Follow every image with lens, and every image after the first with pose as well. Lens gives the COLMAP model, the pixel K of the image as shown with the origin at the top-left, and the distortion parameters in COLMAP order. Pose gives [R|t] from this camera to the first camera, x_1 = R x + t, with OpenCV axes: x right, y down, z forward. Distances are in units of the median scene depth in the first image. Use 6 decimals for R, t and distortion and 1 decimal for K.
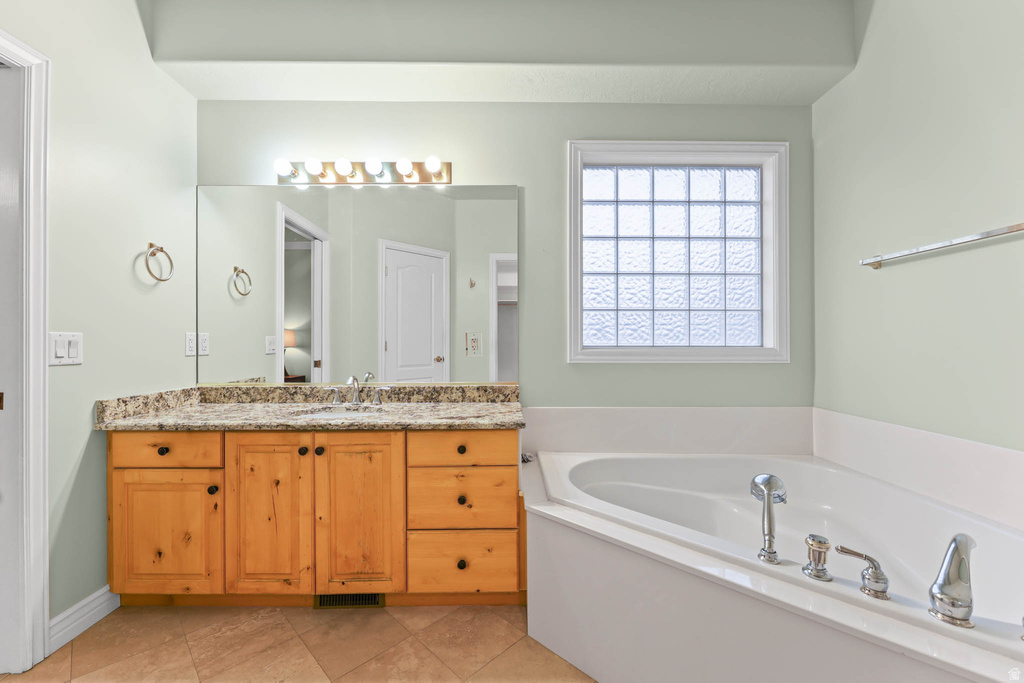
lens RADIAL K [[420.8, 0, 513.6], [0, 420.8, 341.9], [0, 0, 1]] dist [-0.001446, -0.002704]
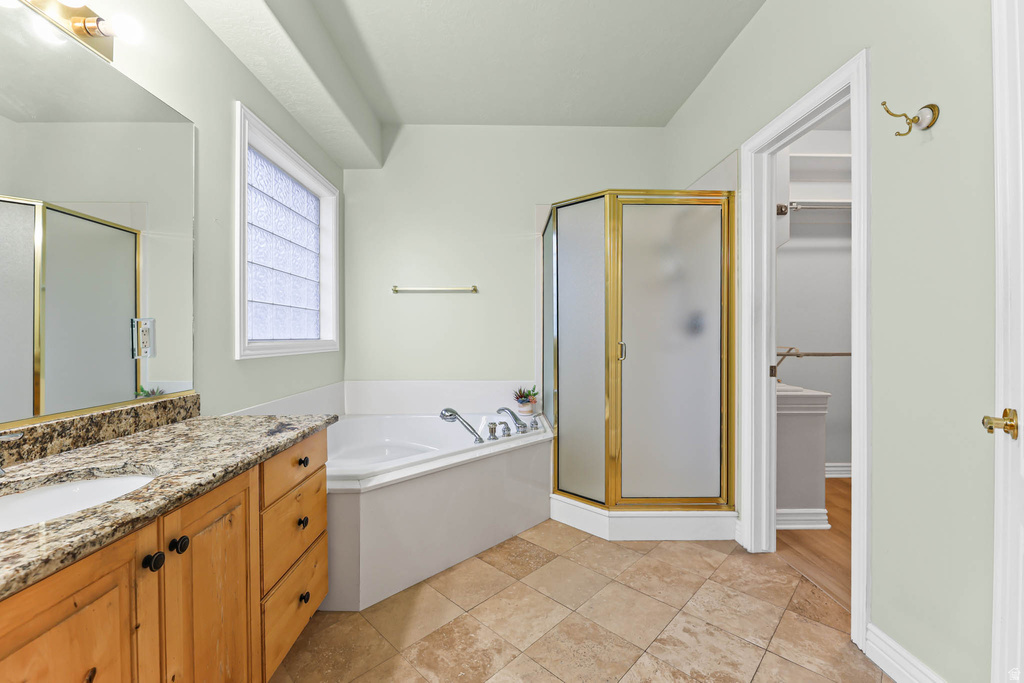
lens RADIAL K [[420.8, 0, 510.5], [0, 420.8, 338.0], [0, 0, 1]] dist [-0.001446, -0.002704]
pose [[-0.006384, -0.005441, 0.999965, -0.741548], [0.003954, 0.999977, 0.005466, 0.003135], [-0.999972, 0.003989, -0.006363, 0.452041]]
